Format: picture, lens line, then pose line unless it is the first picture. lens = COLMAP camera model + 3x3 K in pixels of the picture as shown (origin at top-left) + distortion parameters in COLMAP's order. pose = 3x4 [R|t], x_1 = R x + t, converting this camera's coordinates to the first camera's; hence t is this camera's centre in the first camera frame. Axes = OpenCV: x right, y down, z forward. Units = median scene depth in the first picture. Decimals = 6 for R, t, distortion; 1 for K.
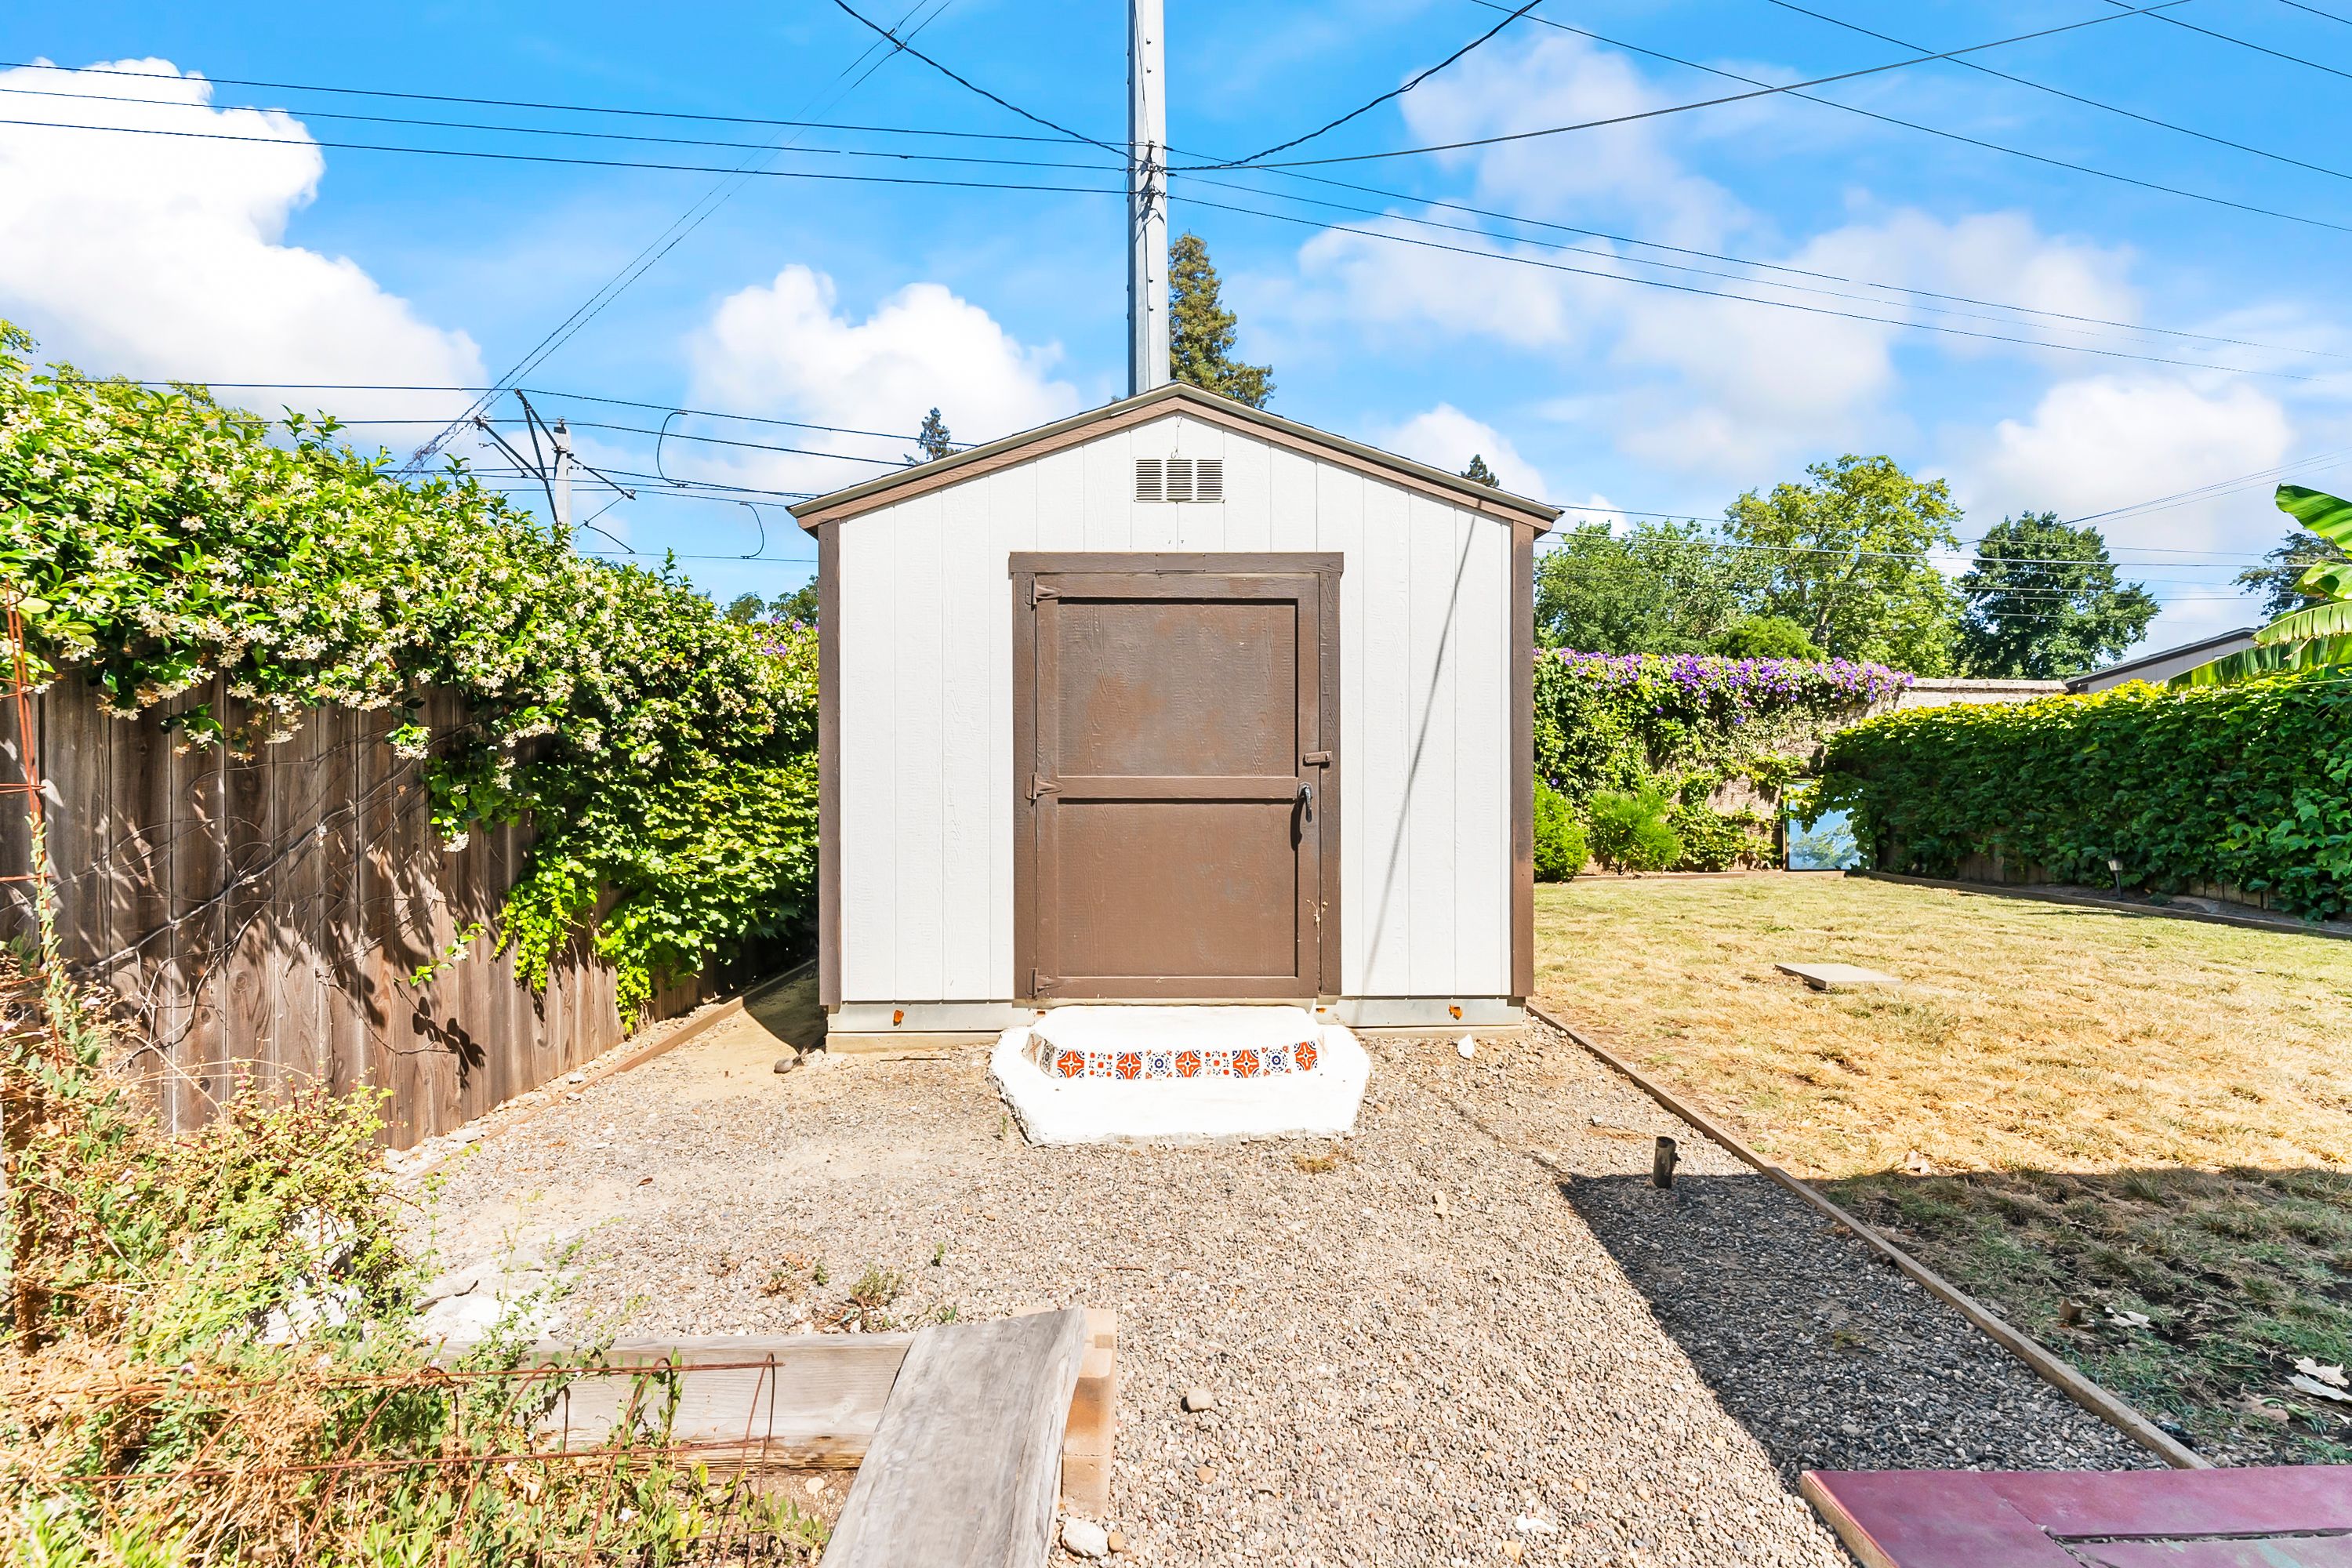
lens RADIAL K [[944.0, 0, 1171.3], [0, 944.0, 802.8], [0, 0, 1]] dist [0.001487, -0.000092]
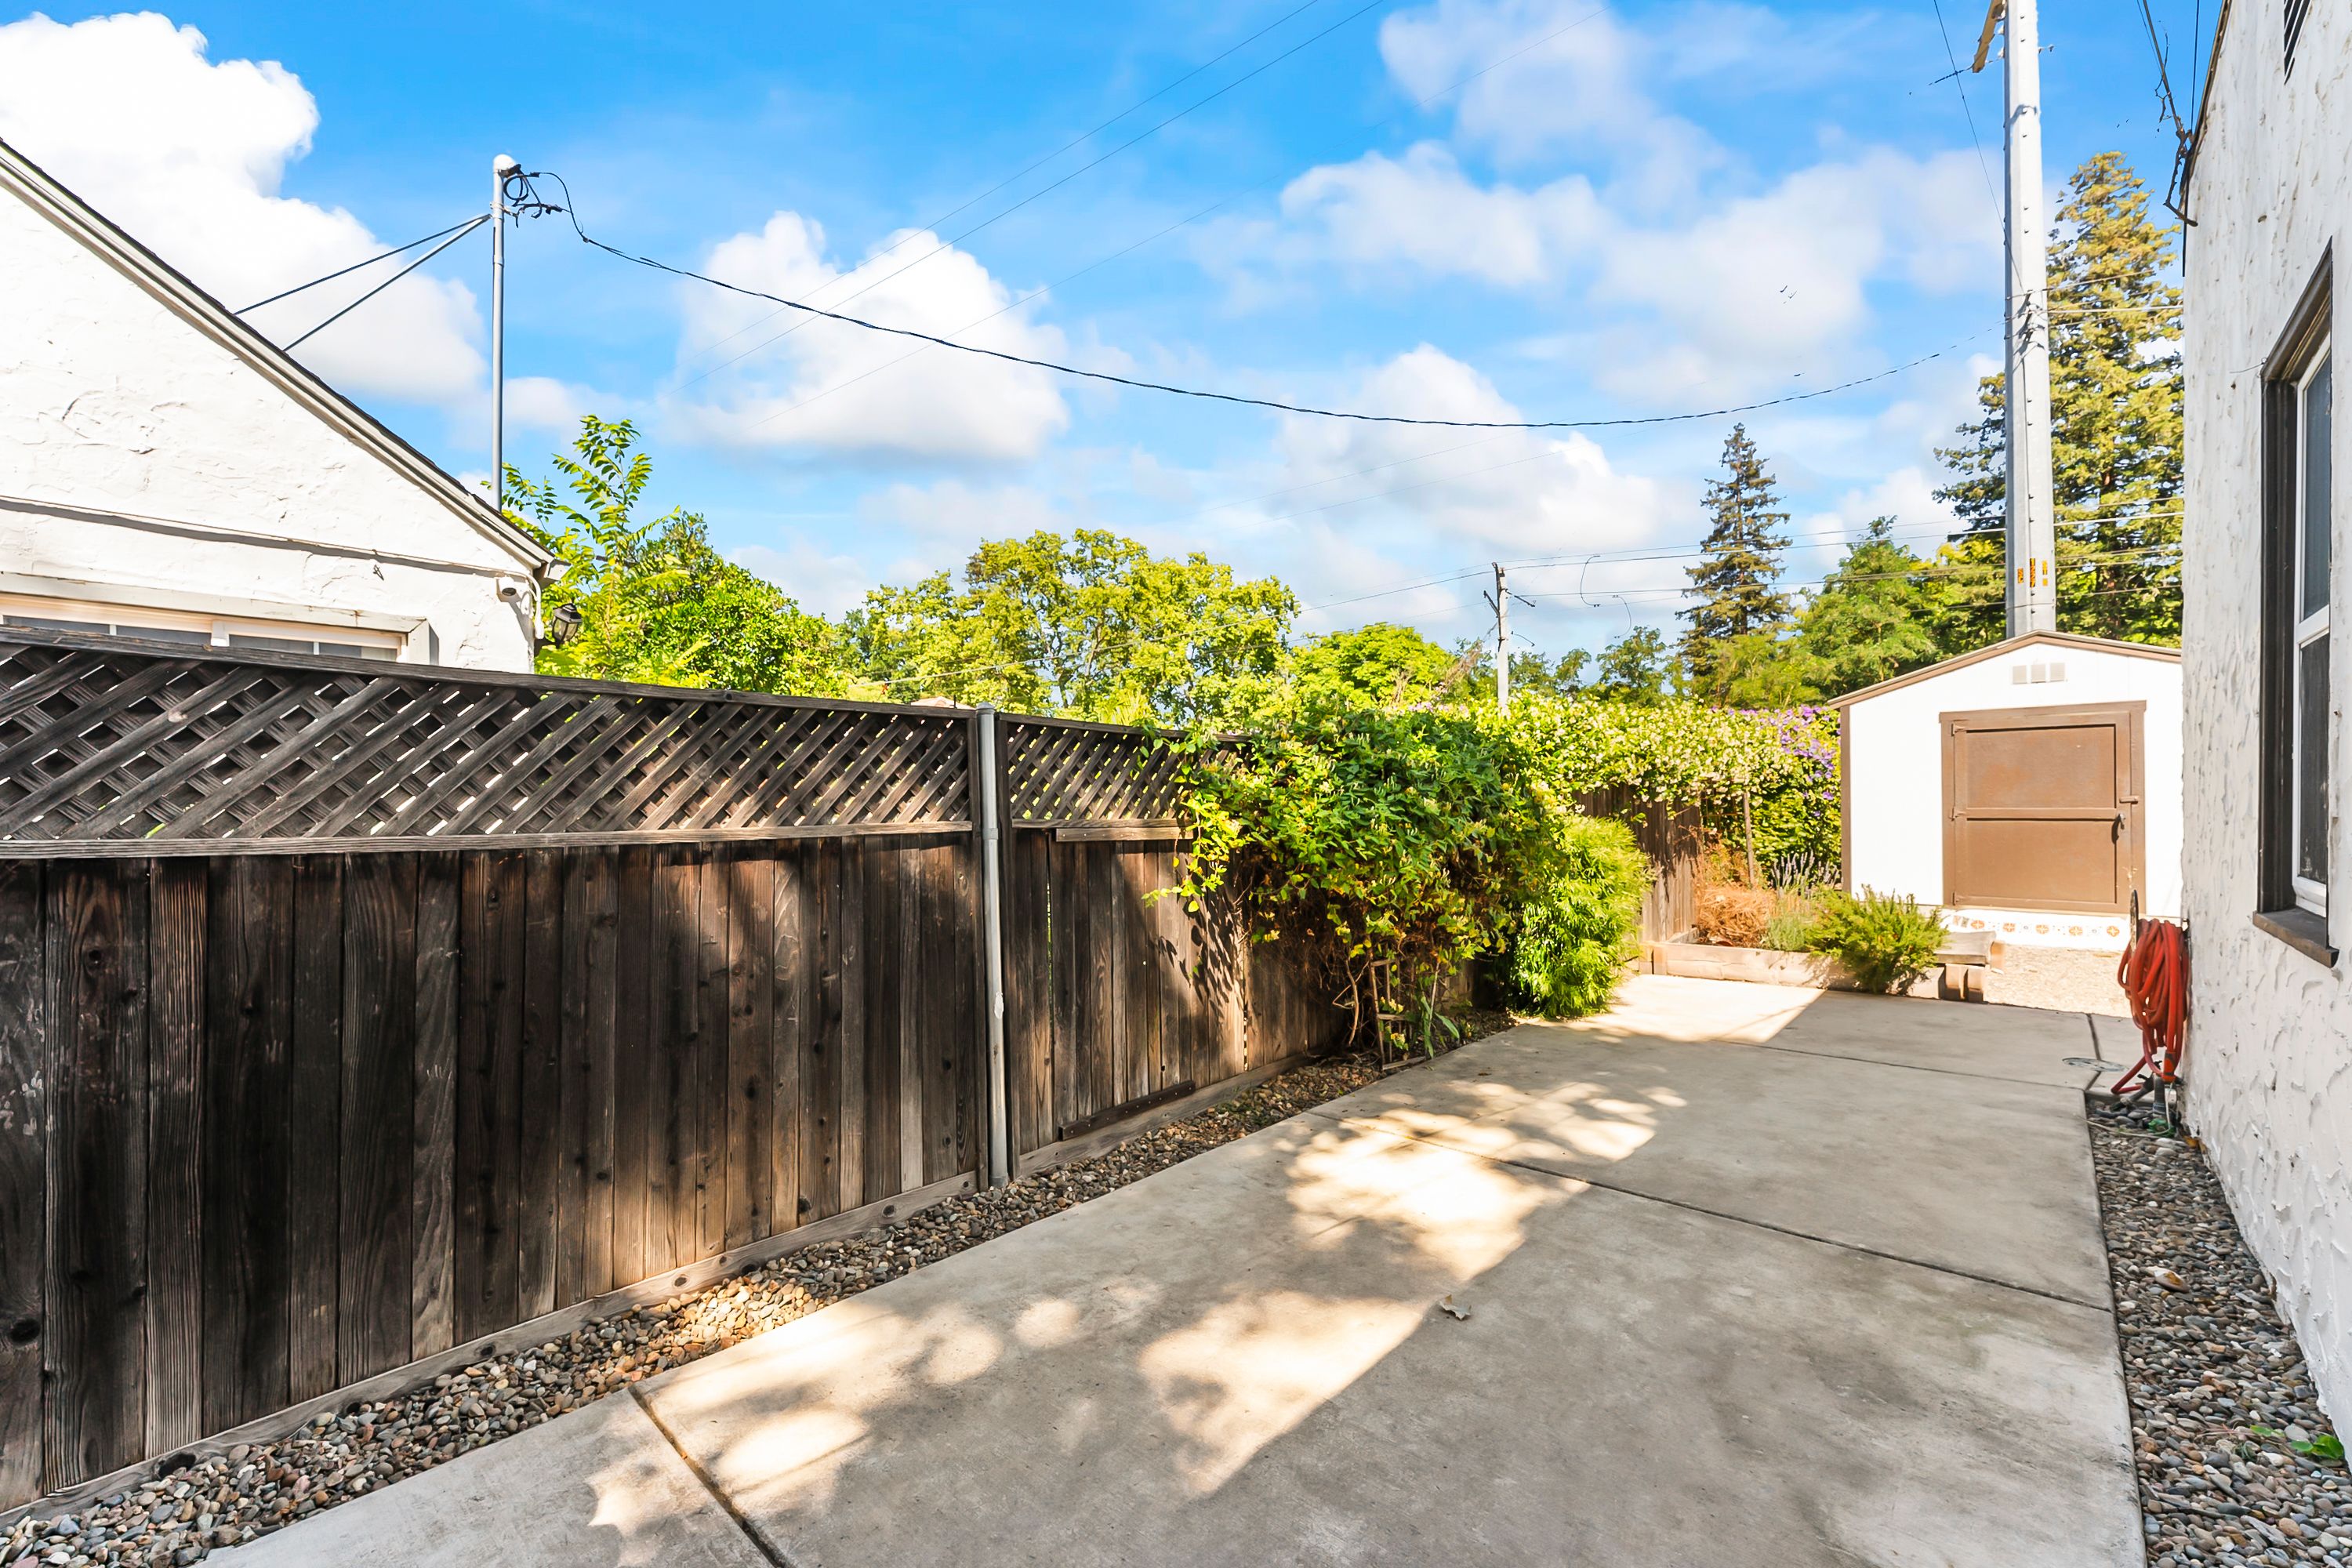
lens RADIAL K [[944.0, 0, 1171.3], [0, 944.0, 802.8], [0, 0, 1]] dist [0.001487, -0.000092]
pose [[0.719048, -0.004851, -0.694943, 0.083578], [-0.012703, 0.999717, -0.020122, 0.027914], [0.694844, 0.023296, 0.718783, -1.960357]]
